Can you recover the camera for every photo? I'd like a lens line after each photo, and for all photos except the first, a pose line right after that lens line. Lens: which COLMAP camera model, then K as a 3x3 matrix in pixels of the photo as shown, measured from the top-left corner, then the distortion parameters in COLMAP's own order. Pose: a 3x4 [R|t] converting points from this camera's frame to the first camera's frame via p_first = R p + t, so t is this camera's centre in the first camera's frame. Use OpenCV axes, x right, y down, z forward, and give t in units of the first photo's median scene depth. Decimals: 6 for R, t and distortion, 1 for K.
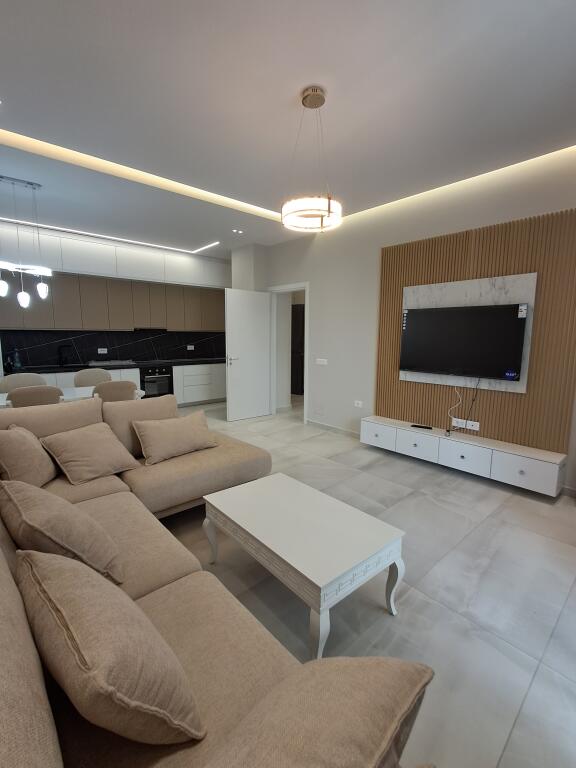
lens RADIAL K [[347.7, 0, 291.7], [0, 347.7, 381.6], [0, 0, 1]] dist [0.001622, 0.001515]
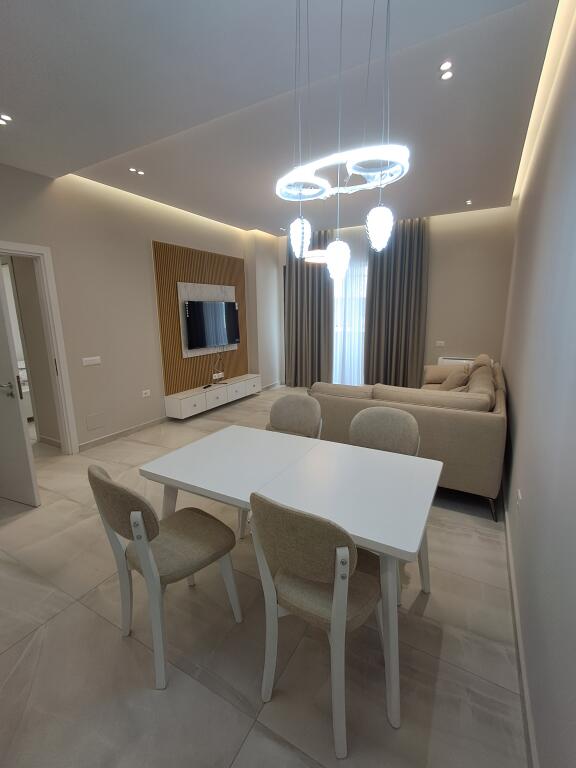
lens RADIAL K [[347.7, 0, 291.7], [0, 347.7, 381.6], [0, 0, 1]] dist [0.001622, 0.001515]
pose [[-0.326322, -0.185105, 0.926958, -1.002883], [0.141936, 0.959925, 0.241655, -0.173766], [-0.934542, 0.210426, -0.286971, 1.050144]]
